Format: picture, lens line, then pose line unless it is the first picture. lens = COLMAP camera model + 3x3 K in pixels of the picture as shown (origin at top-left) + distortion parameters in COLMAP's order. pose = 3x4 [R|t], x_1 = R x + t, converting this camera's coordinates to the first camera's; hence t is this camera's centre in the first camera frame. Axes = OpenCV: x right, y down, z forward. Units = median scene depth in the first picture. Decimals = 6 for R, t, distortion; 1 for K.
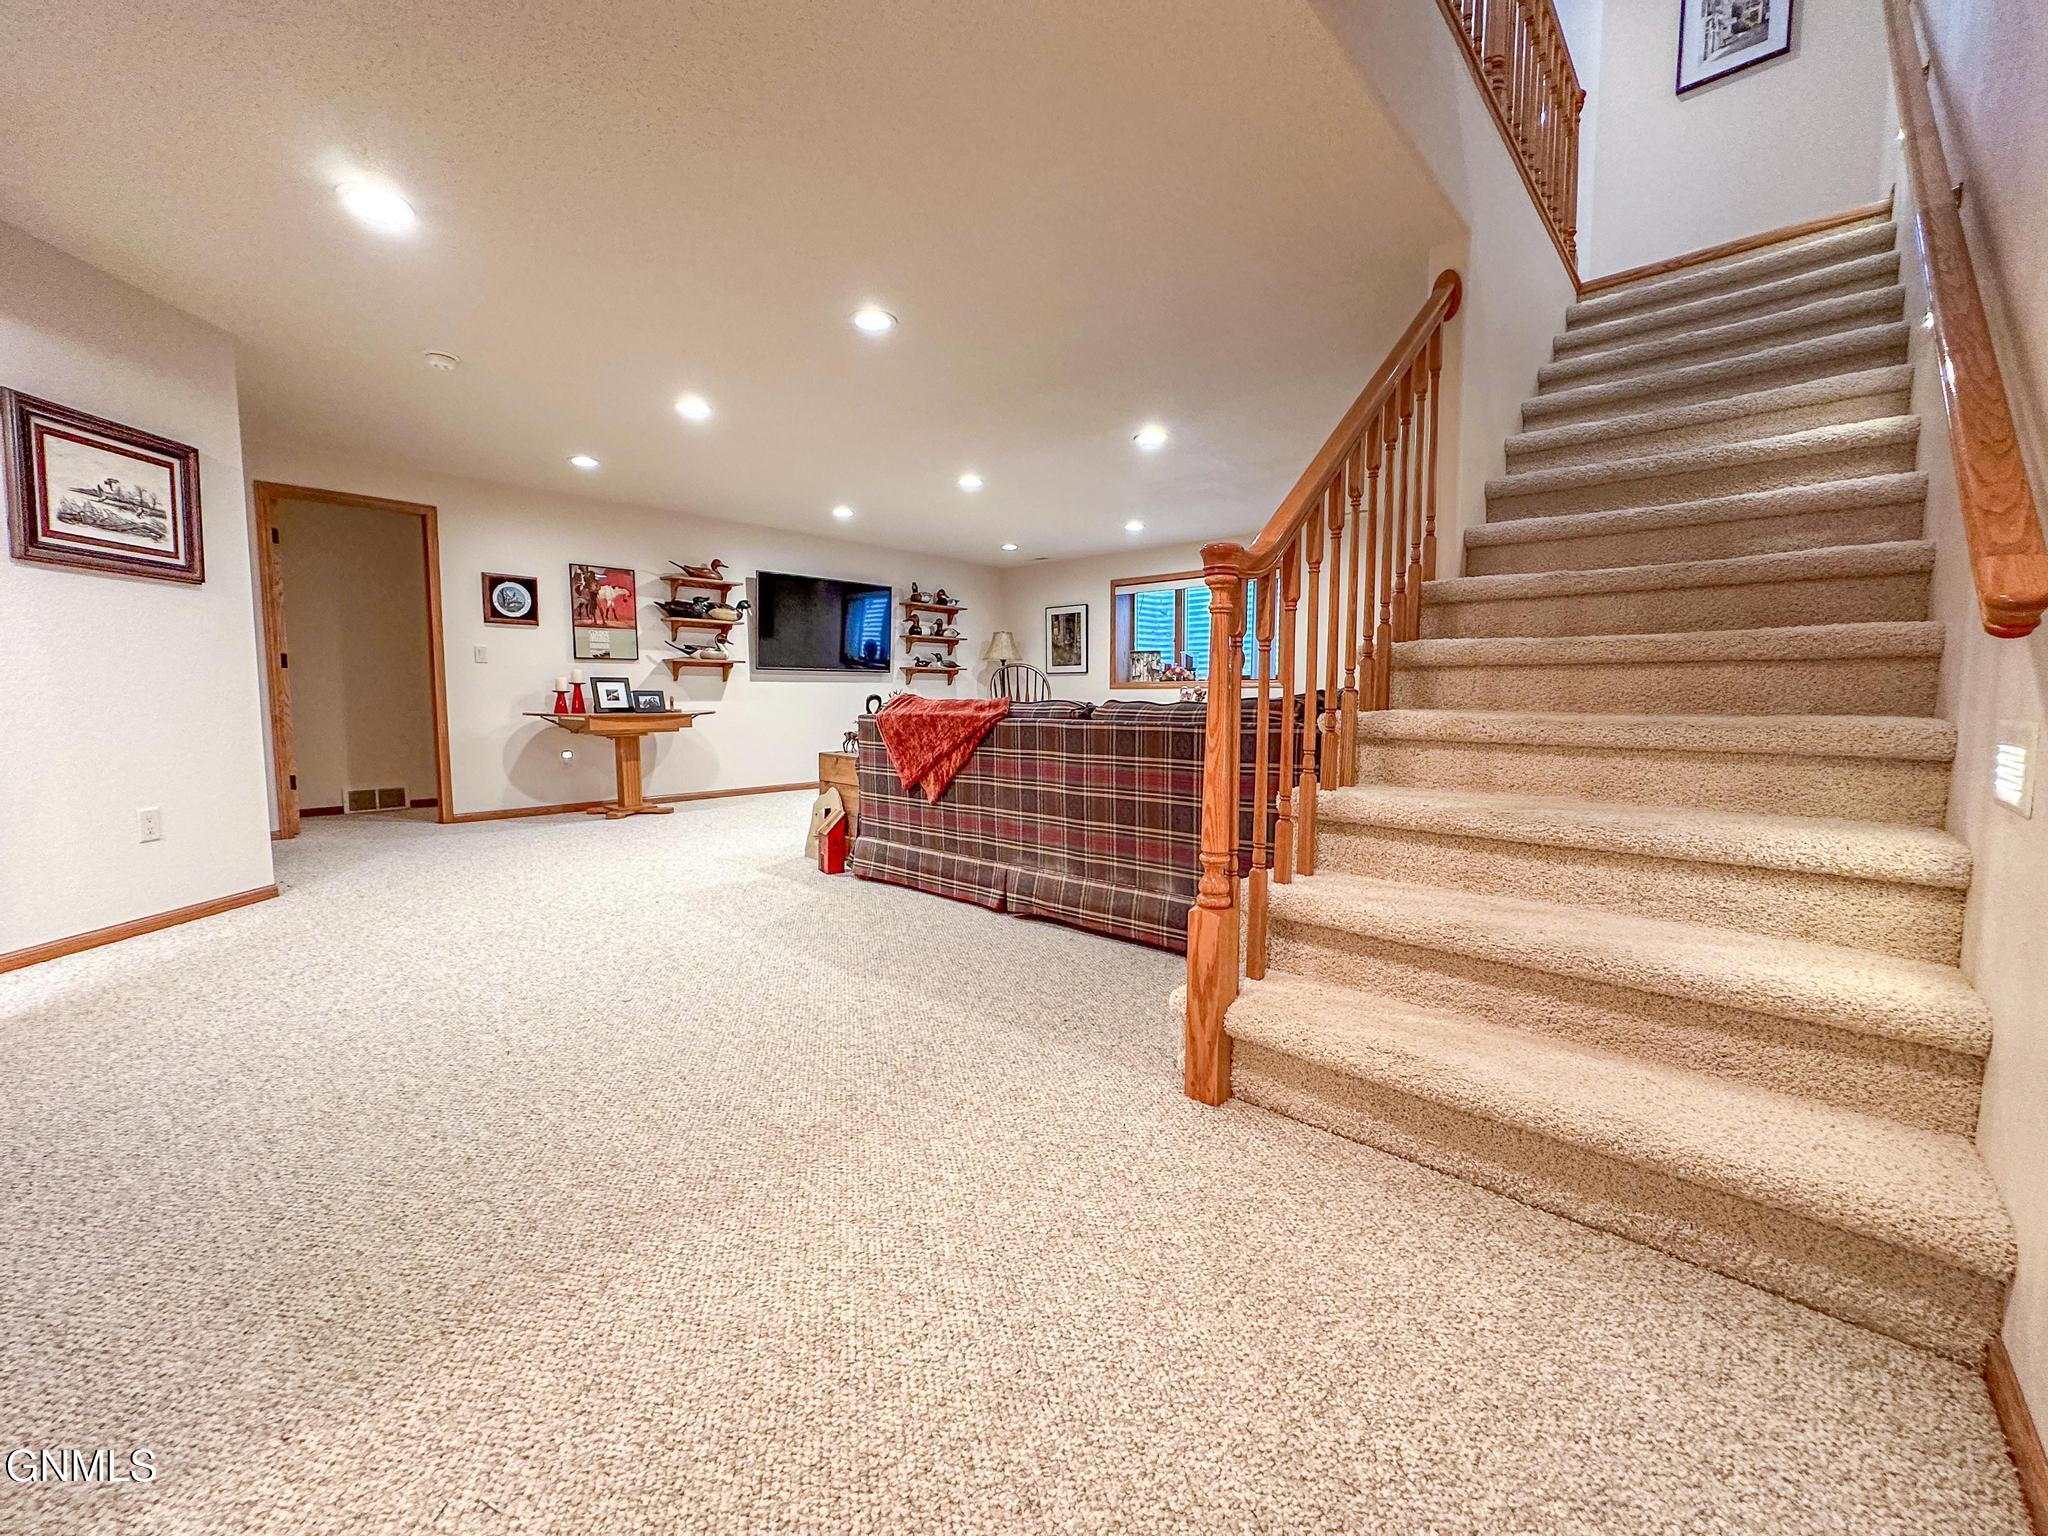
lens RADIAL K [[824.9, 0, 1026.5], [0, 824.9, 761.9], [0, 0, 1]] dist [-0.000367, 0.000397]
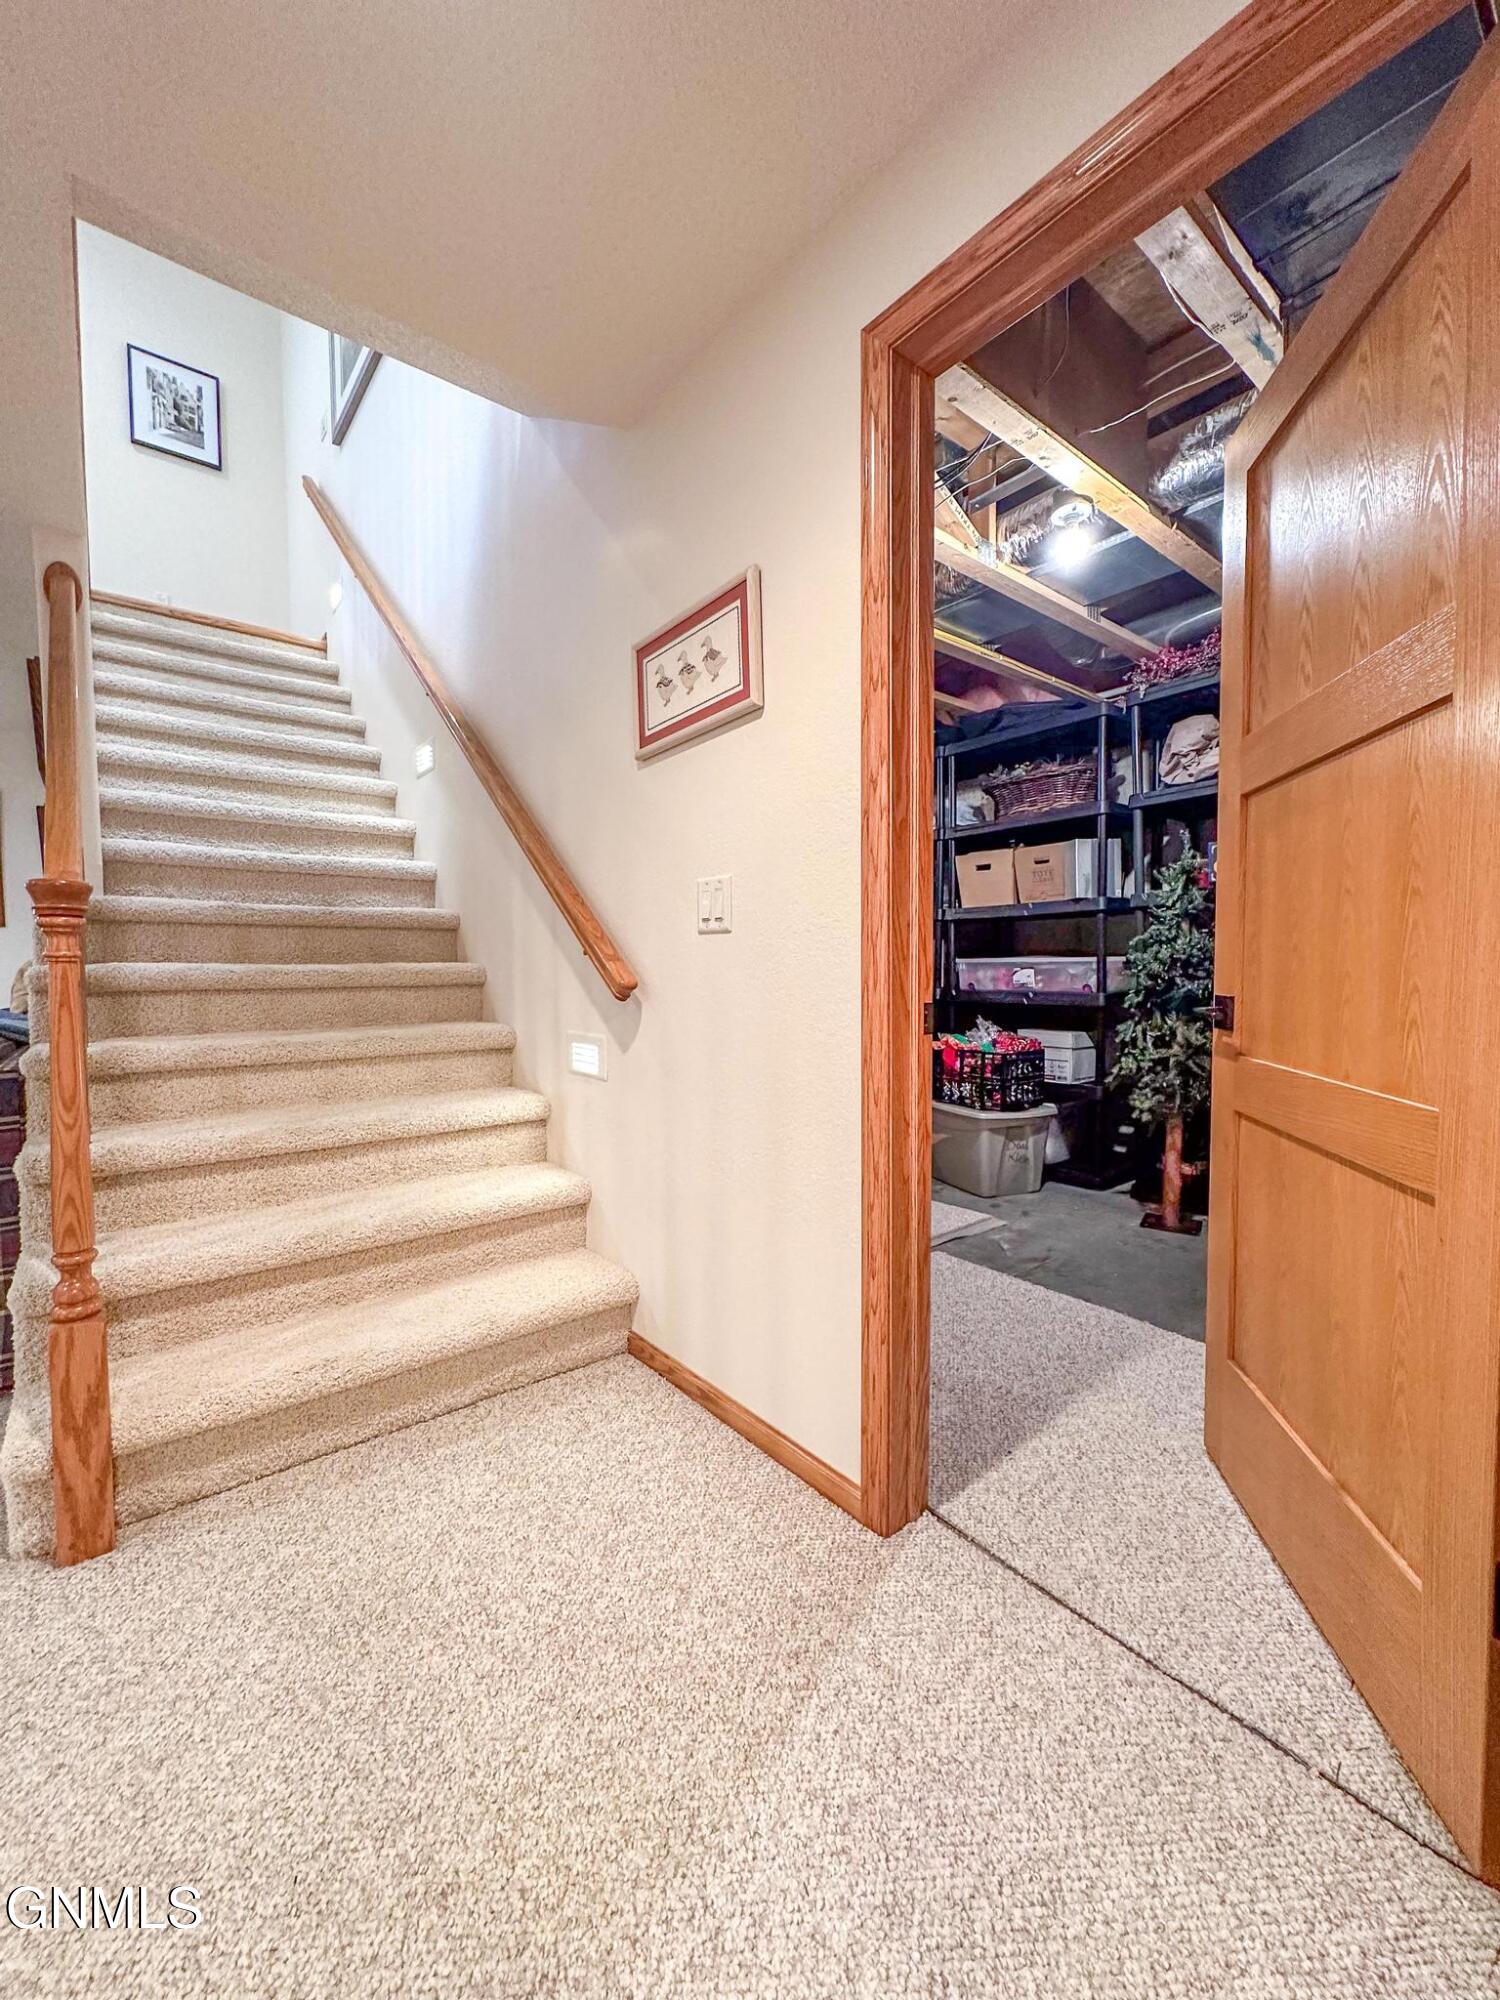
lens RADIAL K [[805.6, 0, 754.2], [0, 805.6, 999.8], [0, 0, 1]] dist [-0.000367, 0.000397]
pose [[0.149469, -0.050746, 0.987463, -0.523543], [0.081945, 0.995882, 0.038775, -0.132953], [-0.985365, 0.075122, 0.153012, 0.225729]]
